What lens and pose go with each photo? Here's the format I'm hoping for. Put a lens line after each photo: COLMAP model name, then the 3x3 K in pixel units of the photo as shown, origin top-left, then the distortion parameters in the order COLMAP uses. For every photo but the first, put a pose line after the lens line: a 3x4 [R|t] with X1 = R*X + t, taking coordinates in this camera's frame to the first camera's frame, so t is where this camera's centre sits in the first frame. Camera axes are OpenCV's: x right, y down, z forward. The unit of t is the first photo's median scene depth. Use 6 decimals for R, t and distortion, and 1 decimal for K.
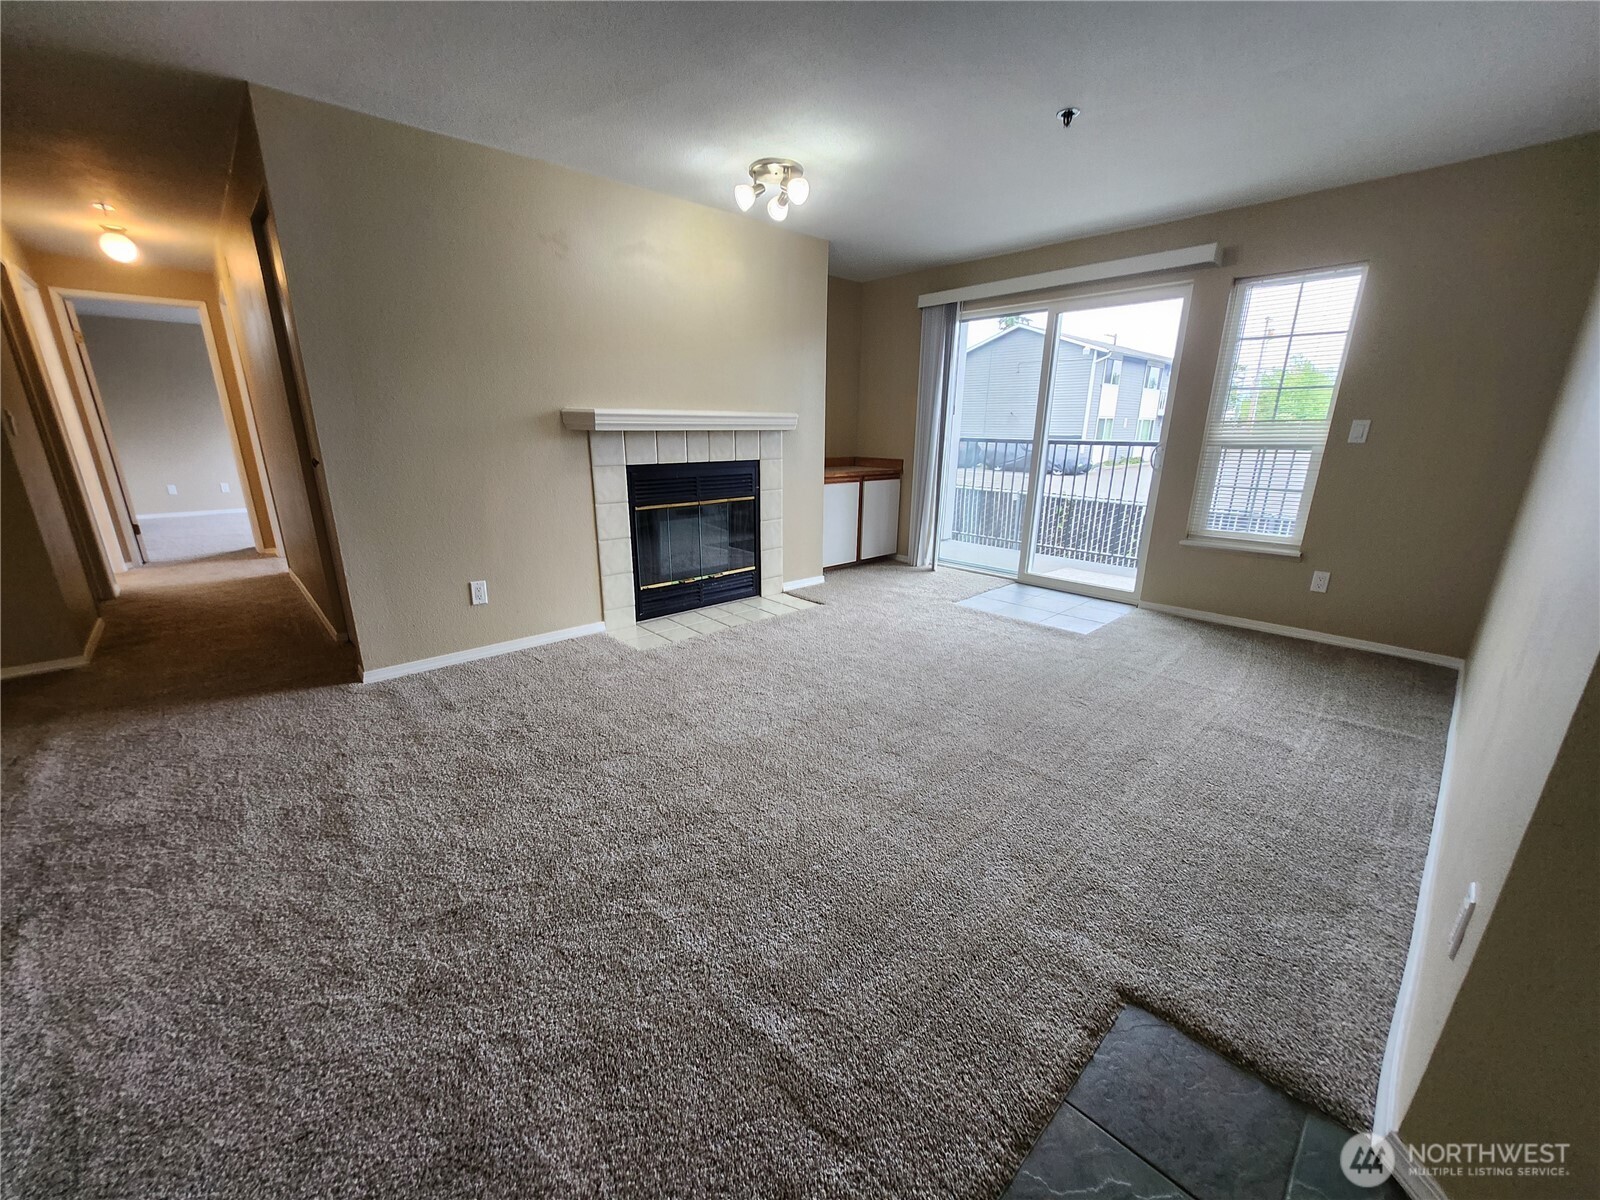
lens RADIAL K [[628.8, 0, 786.9], [0, 628.8, 617.2], [0, 0, 1]] dist [0.000235, 0.000297]
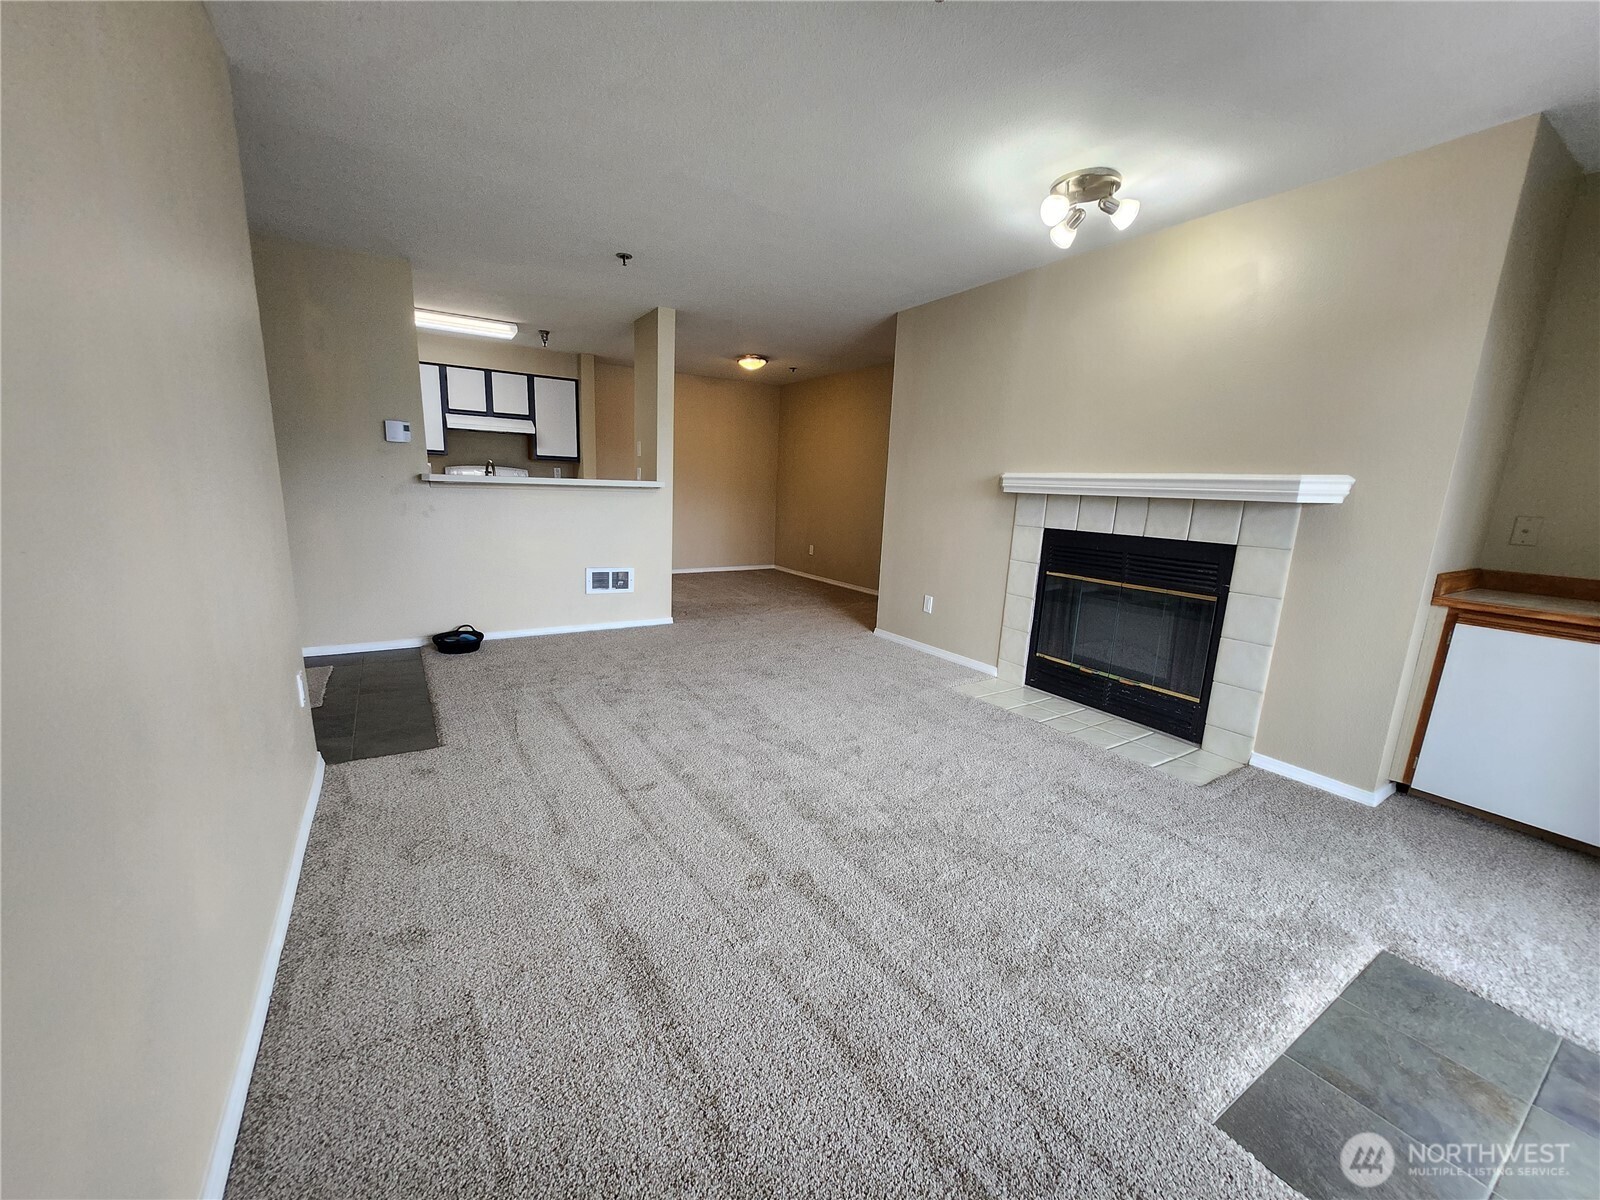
lens RADIAL K [[628.8, 0, 786.9], [0, 628.8, 617.2], [0, 0, 1]] dist [0.000235, 0.000297]
pose [[-0.183569, 0.195234, -0.963424, 0.741008], [-0.319173, 0.915141, 0.246264, -0.207901], [0.929748, 0.352706, -0.105678, 0.708137]]
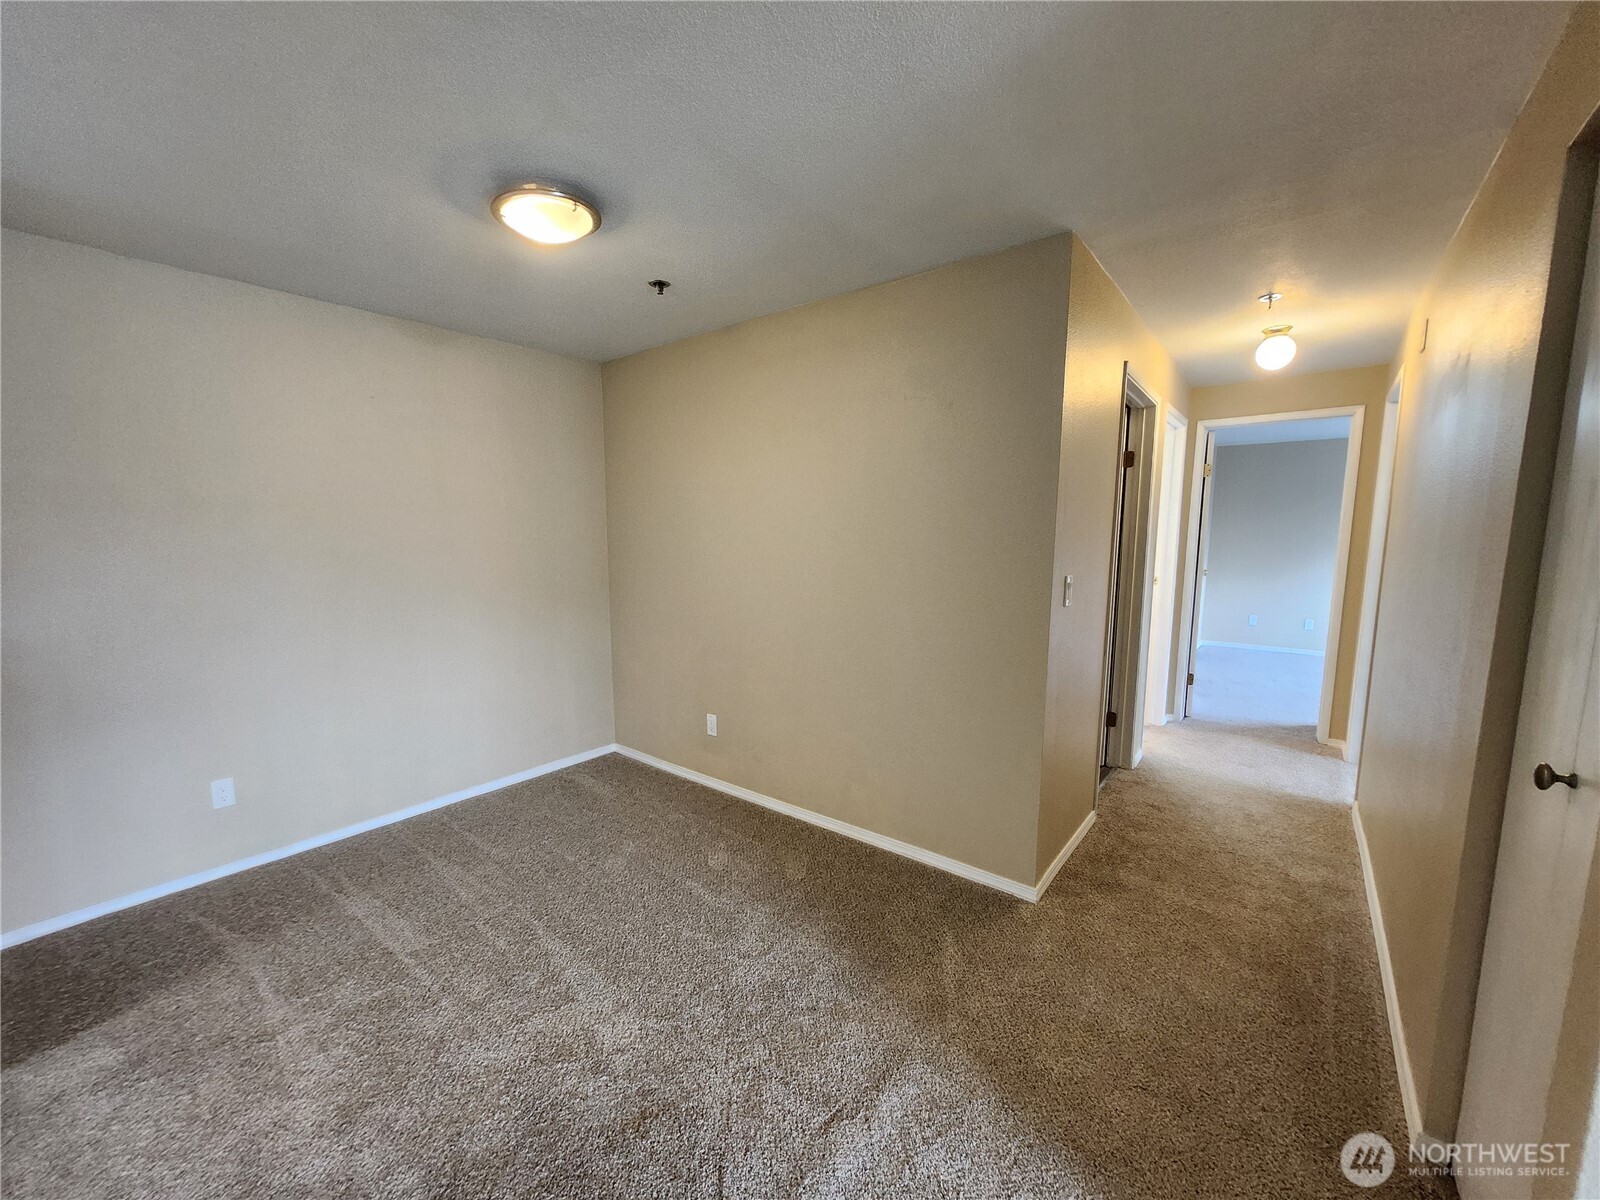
lens RADIAL K [[637.6, 0, 794.9], [0, 637.6, 609.4], [0, 0, 1]] dist [-0.000563, -0.000043]
pose [[0.159409, 0.122330, -0.979604, -0.367134], [-0.287019, 0.955172, 0.072573, -0.185015], [0.944568, 0.269596, 0.187374, 0.397209]]
